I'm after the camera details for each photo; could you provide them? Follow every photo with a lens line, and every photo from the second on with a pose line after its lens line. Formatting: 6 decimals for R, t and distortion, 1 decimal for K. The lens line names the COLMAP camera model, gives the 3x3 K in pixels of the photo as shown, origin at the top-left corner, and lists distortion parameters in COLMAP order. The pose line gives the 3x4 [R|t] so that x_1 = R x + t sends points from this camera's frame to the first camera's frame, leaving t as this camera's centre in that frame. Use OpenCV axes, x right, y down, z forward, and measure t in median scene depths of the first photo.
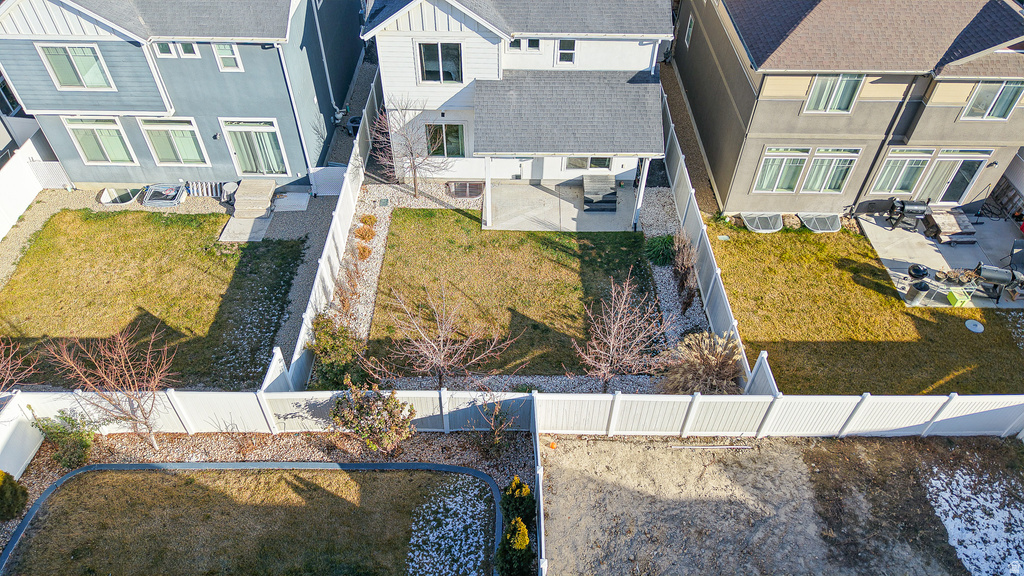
lens RADIAL K [[688.9, 0, 513.2], [0, 688.9, 289.5], [0, 0, 1]] dist [0.027736, -0.038417]
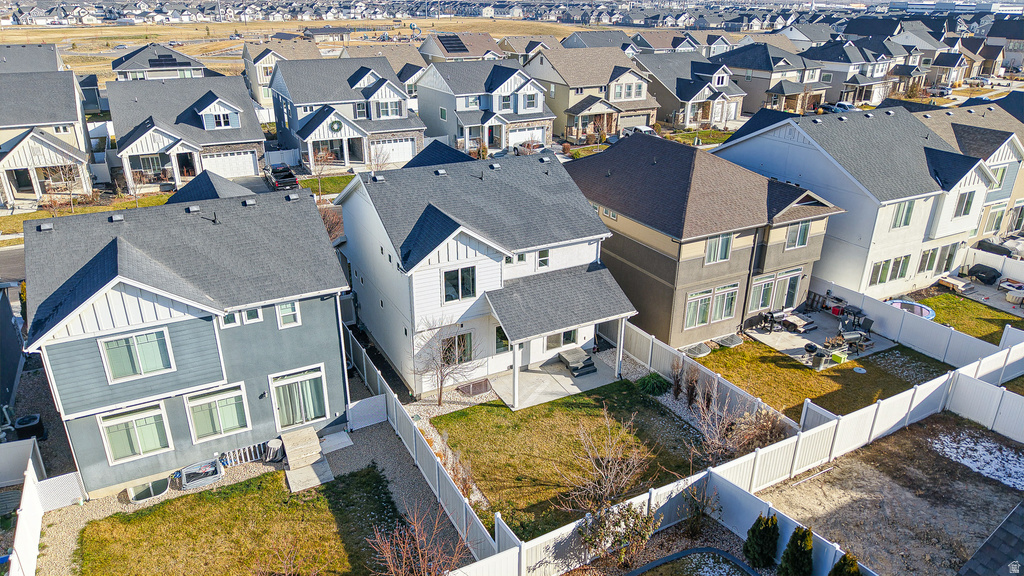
lens RADIAL K [[687.5, 0, 513.2], [0, 687.5, 285.8], [0, 0, 1]] dist [0.033023, -0.047144]
pose [[0.879609, -0.192204, 0.435138, -0.542297], [0.342450, 0.890759, -0.298791, 0.073343], [-0.330174, 0.411832, 0.849340, -0.073540]]
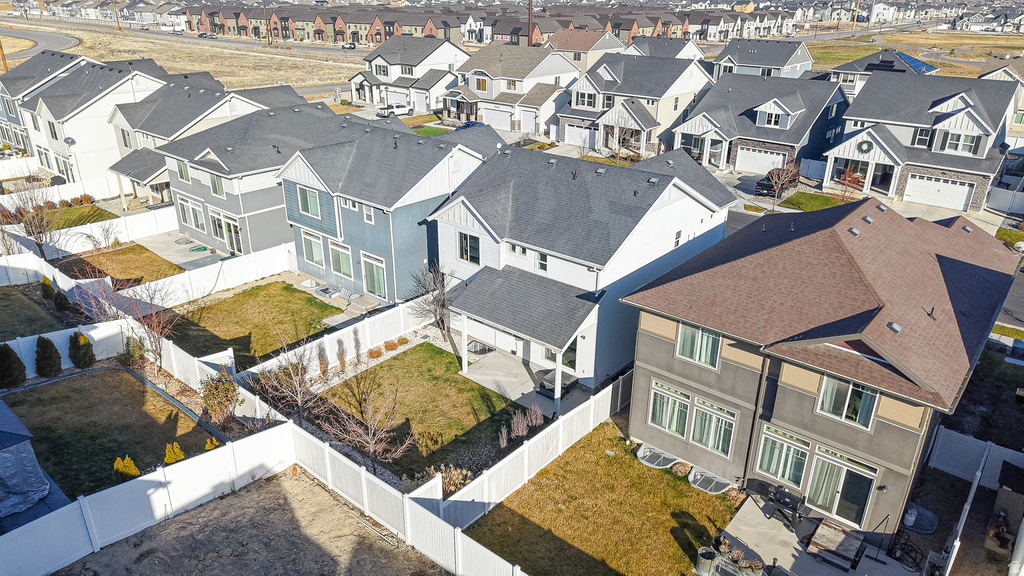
lens RADIAL K [[685.8, 0, 513.7], [0, 685.8, 288.4], [0, 0, 1]] dist [0.041662, -0.055026]
pose [[0.765865, 0.255956, -0.589863, 0.794354], [-0.462597, 0.856490, -0.228973, 0.021030], [0.446605, 0.448231, 0.774360, -0.008024]]
